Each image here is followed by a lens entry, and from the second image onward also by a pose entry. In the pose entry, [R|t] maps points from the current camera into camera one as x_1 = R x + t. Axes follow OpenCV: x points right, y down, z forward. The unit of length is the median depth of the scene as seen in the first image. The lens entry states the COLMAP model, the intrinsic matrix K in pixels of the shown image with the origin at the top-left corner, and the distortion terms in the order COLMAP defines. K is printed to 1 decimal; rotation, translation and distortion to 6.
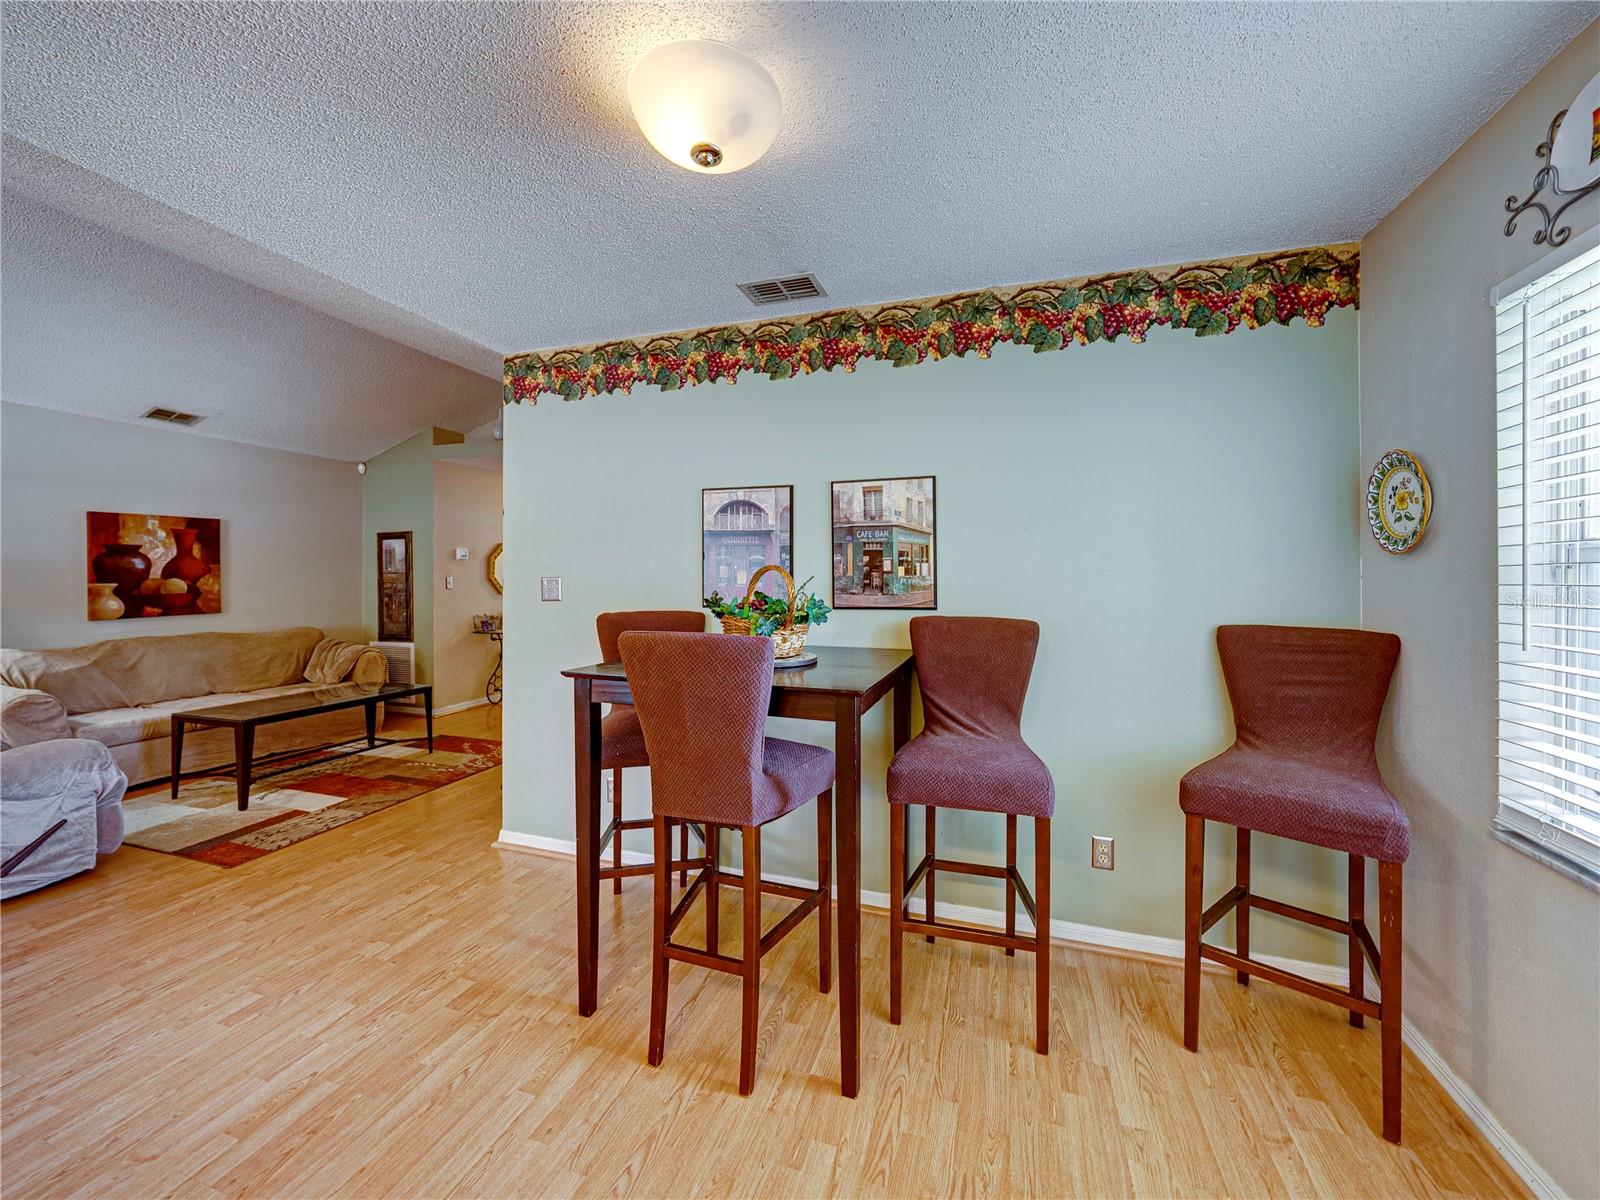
lens RADIAL K [[633.8, 0, 805.5], [0, 633.8, 582.3], [0, 0, 1]] dist [-0.005683, 0.001167]
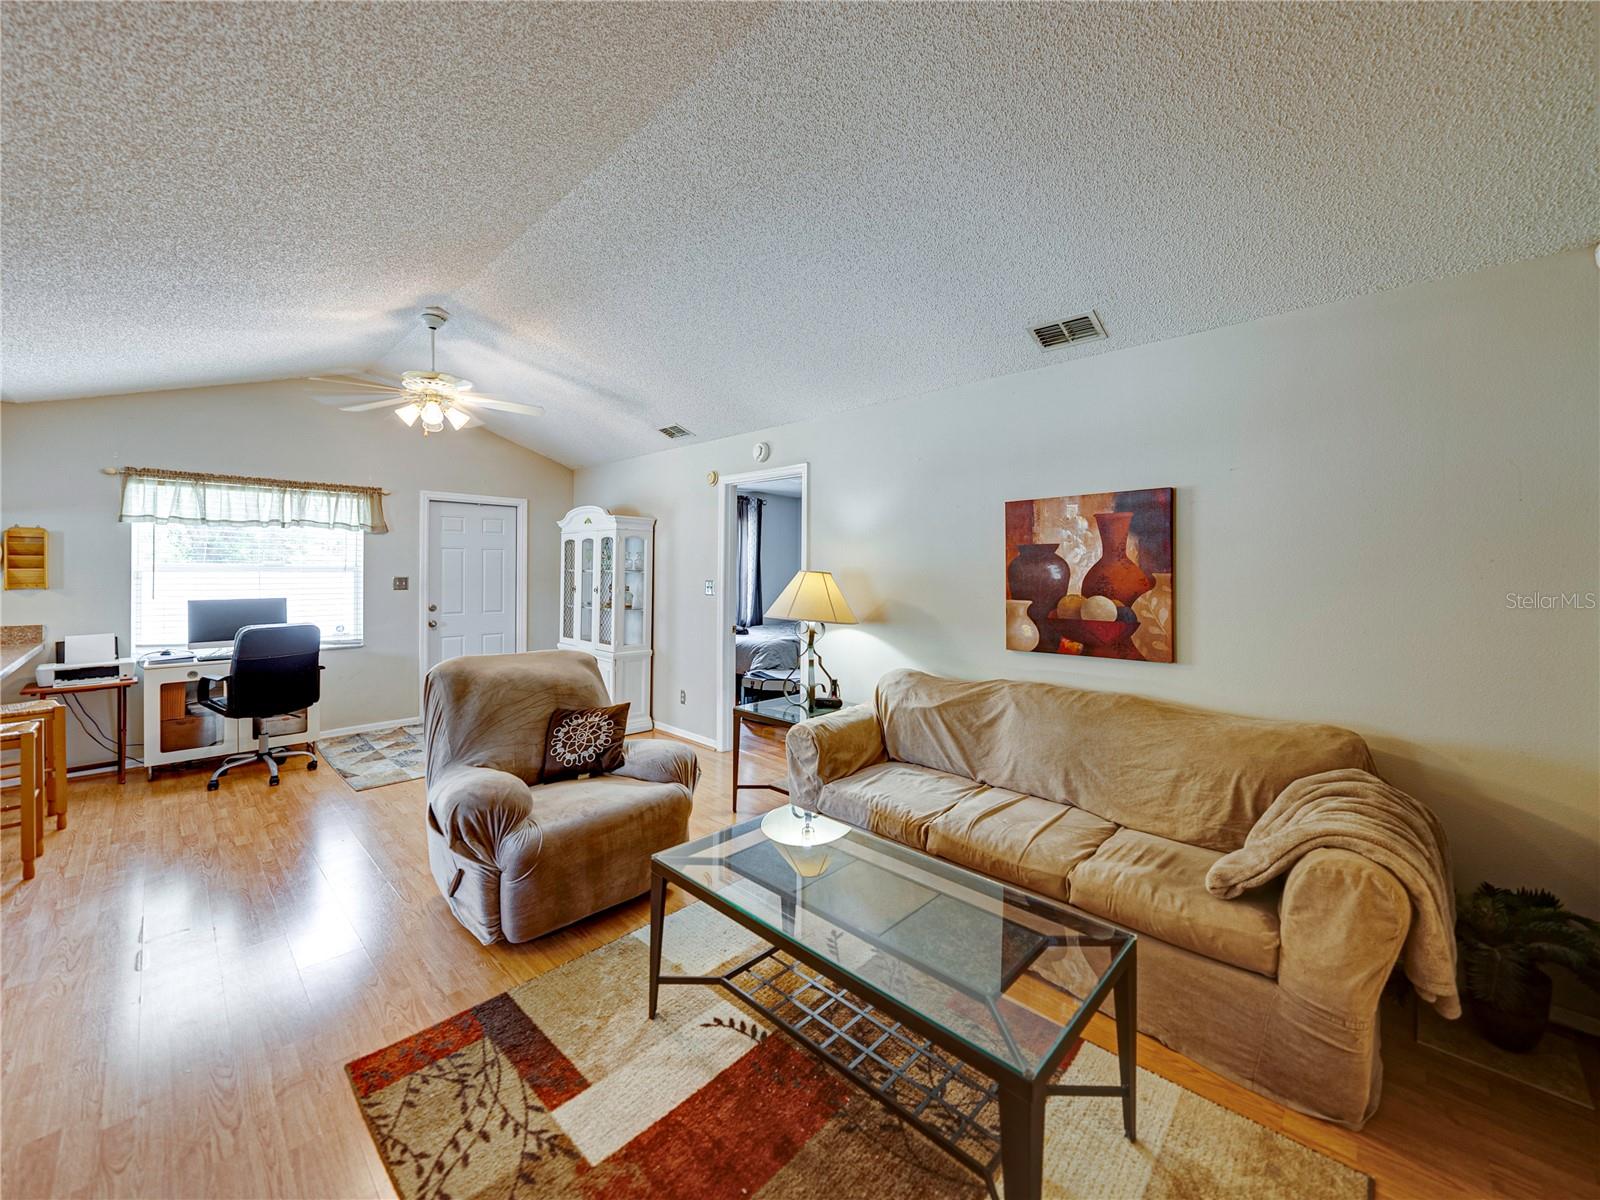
lens RADIAL K [[633.8, 0, 819.9], [0, 633.8, 575.5], [0, 0, 1]] dist [-0.005683, 0.001167]
pose [[-0.428584, 0.003213, -0.903496, -0.341635], [-0.019373, 0.999731, 0.012745, -0.028760], [0.903294, 0.022966, -0.428406, 1.031886]]
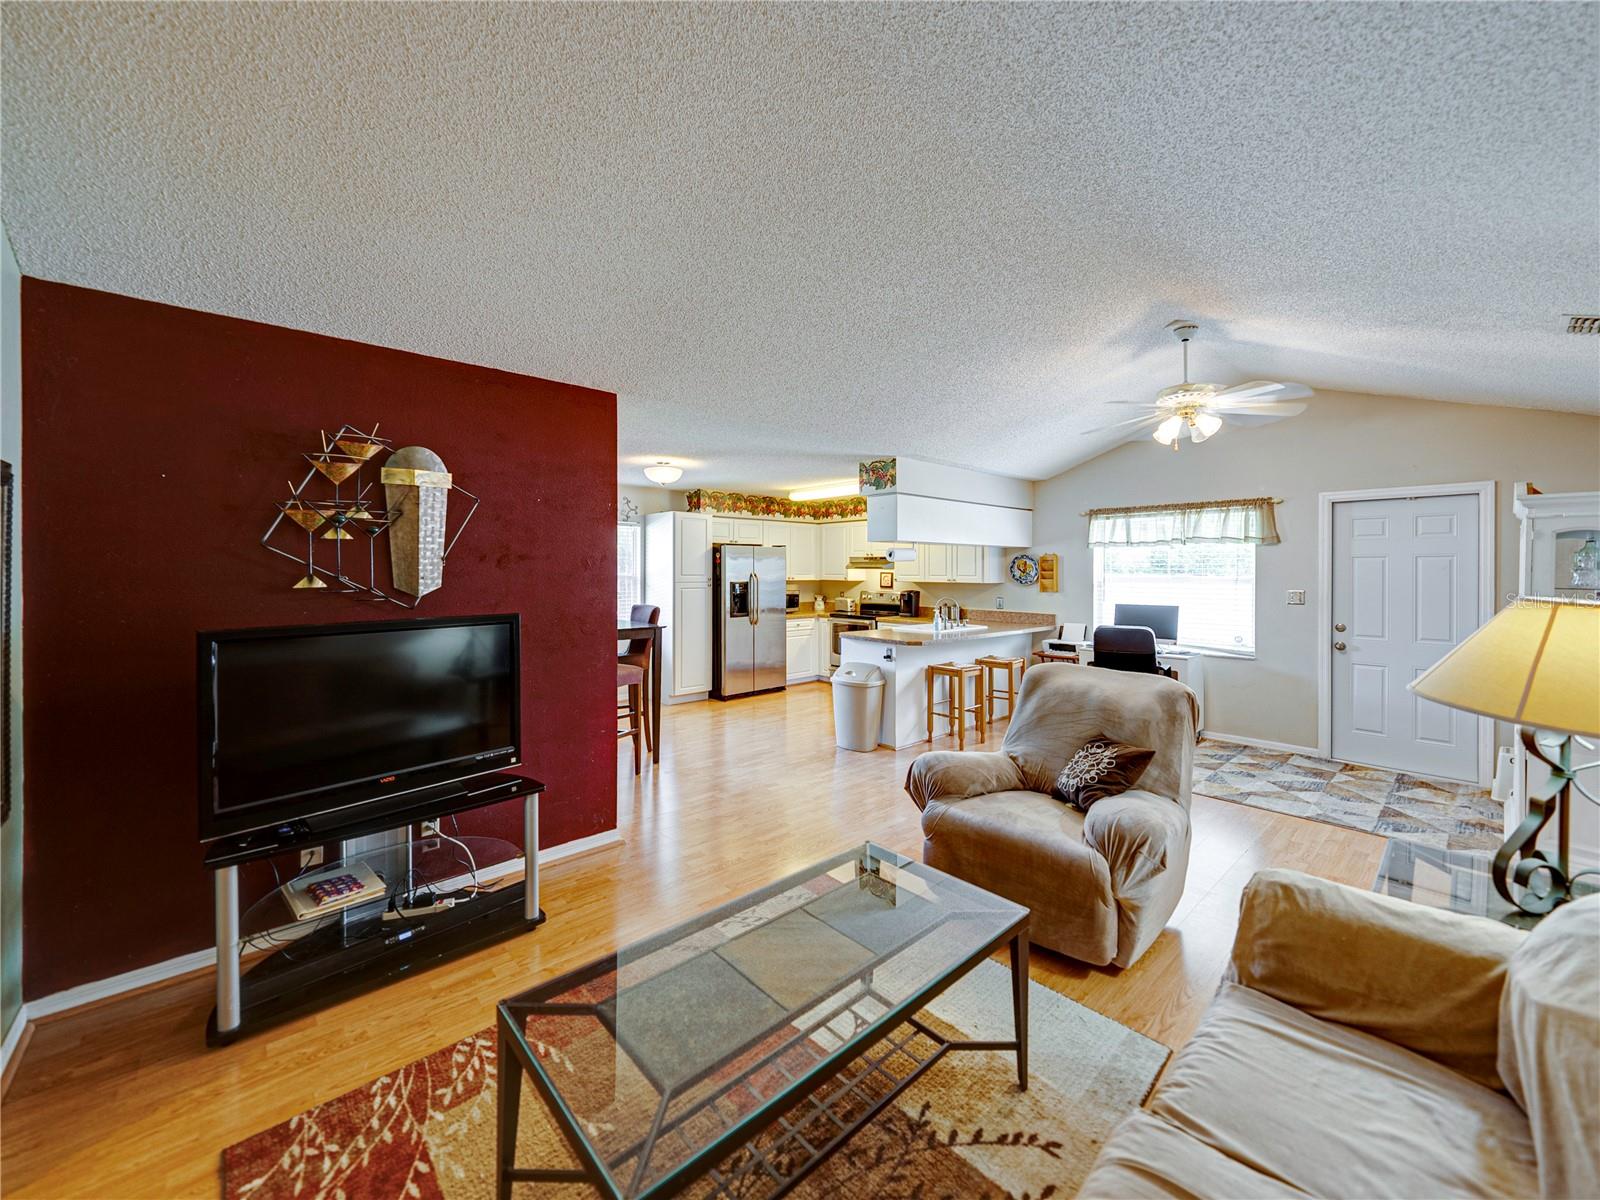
lens RADIAL K [[633.8, 0, 790.1], [0, 633.8, 570.9], [0, 0, 1]] dist [-0.005683, 0.001167]
pose [[-0.858512, -0.005935, 0.512759, -0.870145], [0.002324, 0.999878, 0.015463, -0.047723], [-0.512788, 0.014467, -0.858393, 1.192700]]
